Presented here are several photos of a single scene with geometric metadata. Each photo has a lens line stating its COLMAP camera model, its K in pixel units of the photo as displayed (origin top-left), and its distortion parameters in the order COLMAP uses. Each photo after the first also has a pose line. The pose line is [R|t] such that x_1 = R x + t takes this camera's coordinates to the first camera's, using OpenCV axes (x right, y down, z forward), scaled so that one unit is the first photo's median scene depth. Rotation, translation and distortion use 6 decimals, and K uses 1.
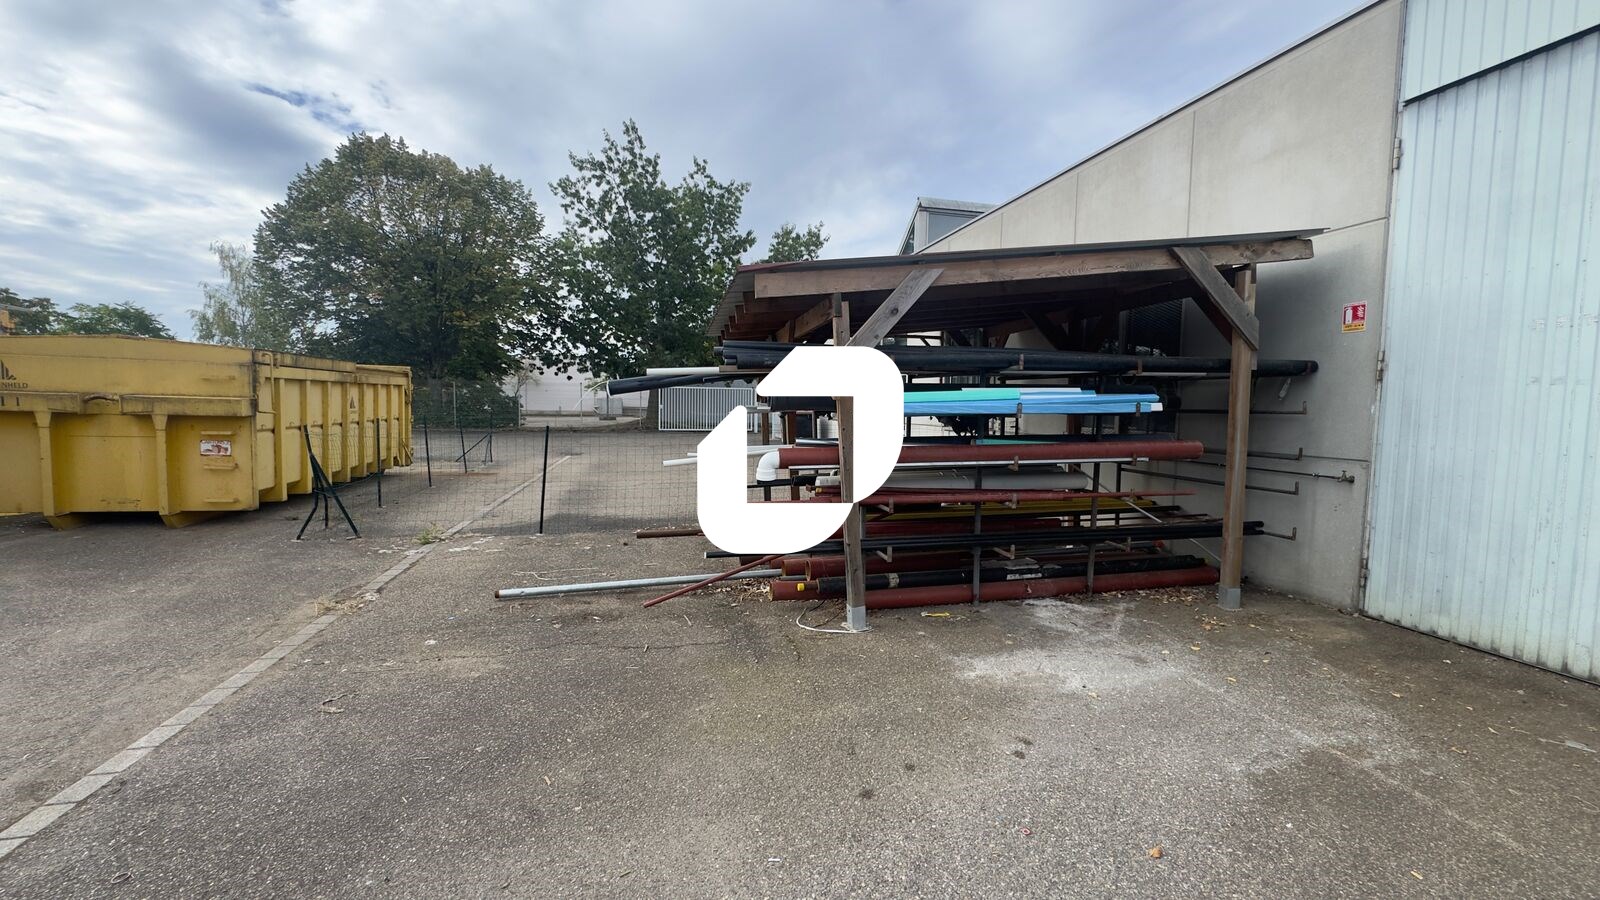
lens RADIAL K [[639.7, 0, 800.3], [0, 639.7, 448.6], [0, 0, 1]] dist [-0.003323, 0.000040]
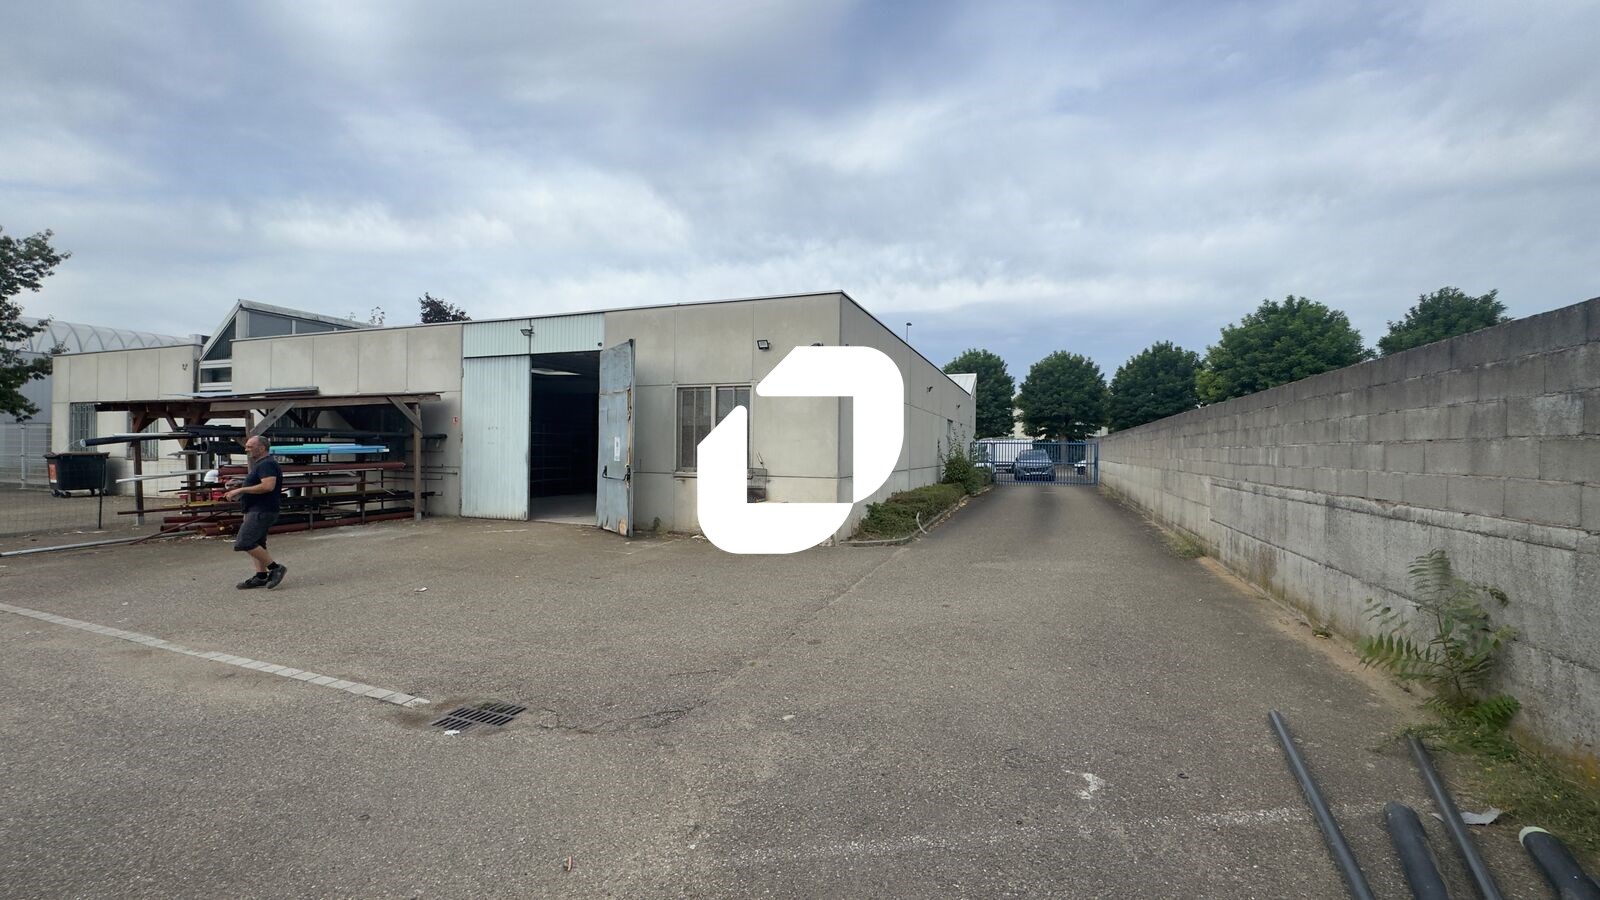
lens RADIAL K [[639.7, 0, 792.8], [0, 639.7, 446.5], [0, 0, 1]] dist [-0.003323, 0.000040]
pose [[0.571417, -0.003511, 0.820652, -0.649367], [0.051940, 0.998141, -0.031895, 0.089714], [-0.819015, 0.060850, 0.570537, -1.854715]]
